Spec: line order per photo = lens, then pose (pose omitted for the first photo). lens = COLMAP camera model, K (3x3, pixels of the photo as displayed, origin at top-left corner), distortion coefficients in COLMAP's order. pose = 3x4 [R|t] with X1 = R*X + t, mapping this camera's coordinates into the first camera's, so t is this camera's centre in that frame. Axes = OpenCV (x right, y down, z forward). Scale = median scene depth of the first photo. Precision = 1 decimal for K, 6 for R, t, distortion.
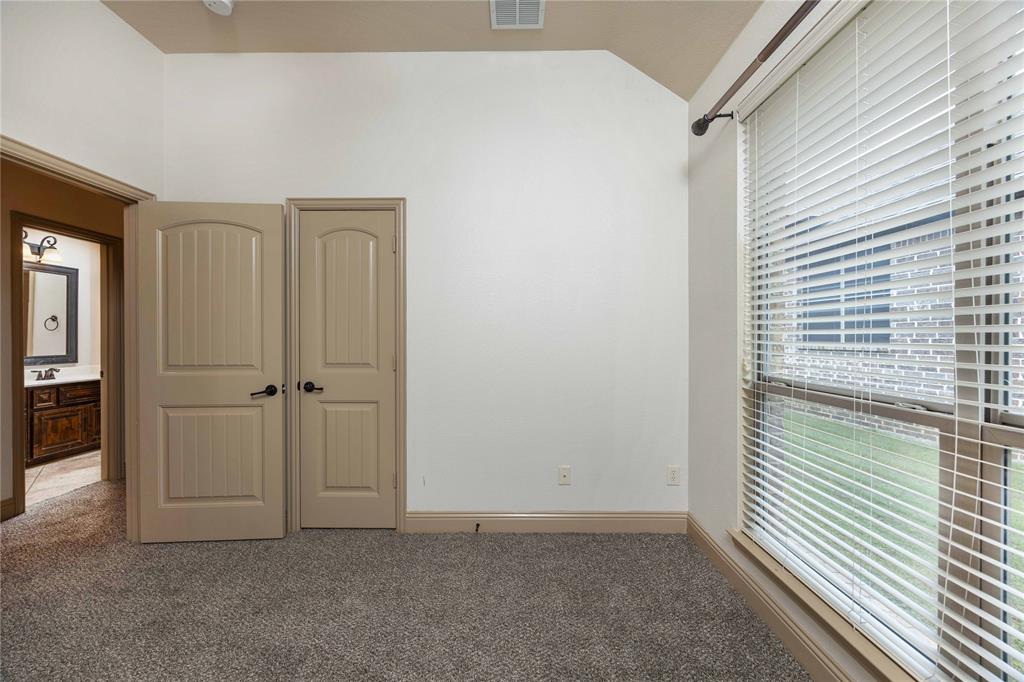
lens RADIAL K [[398.9, 0, 494.4], [0, 398.9, 338.0], [0, 0, 1]] dist [-0.002779, -0.000370]
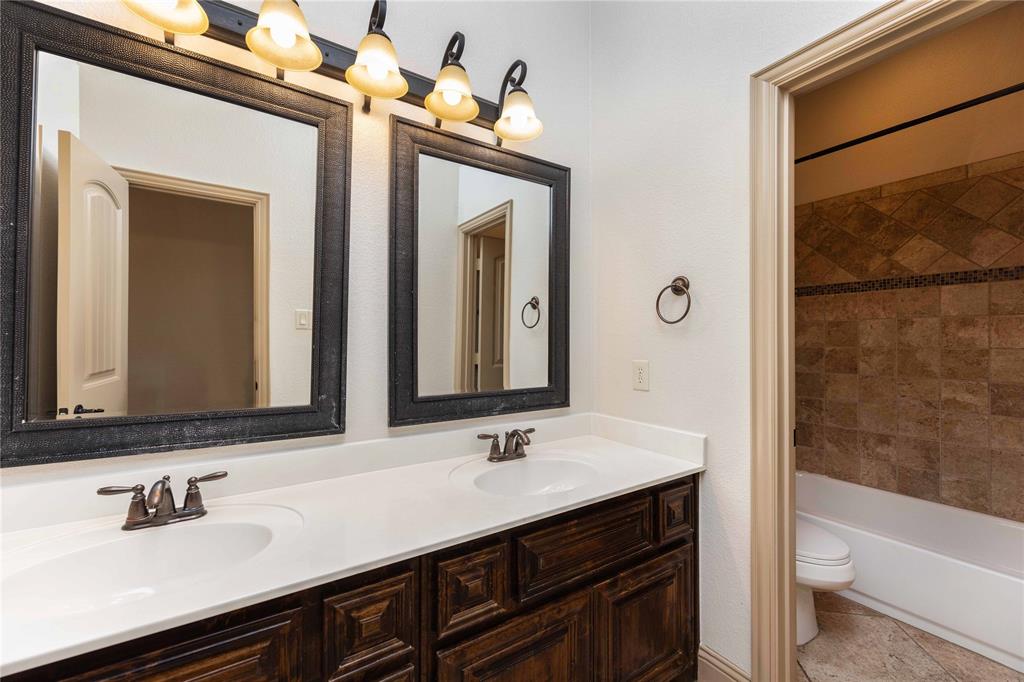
lens RADIAL K [[391.3, 0, 510.5], [0, 391.3, 339.9], [0, 0, 1]] dist [-0.002152, -0.000041]
pose [[0.575067, -0.004165, -0.818096, -0.834519], [-0.003617, 0.999964, -0.007633, -0.001112], [0.818098, 0.007348, 0.575031, 0.796523]]
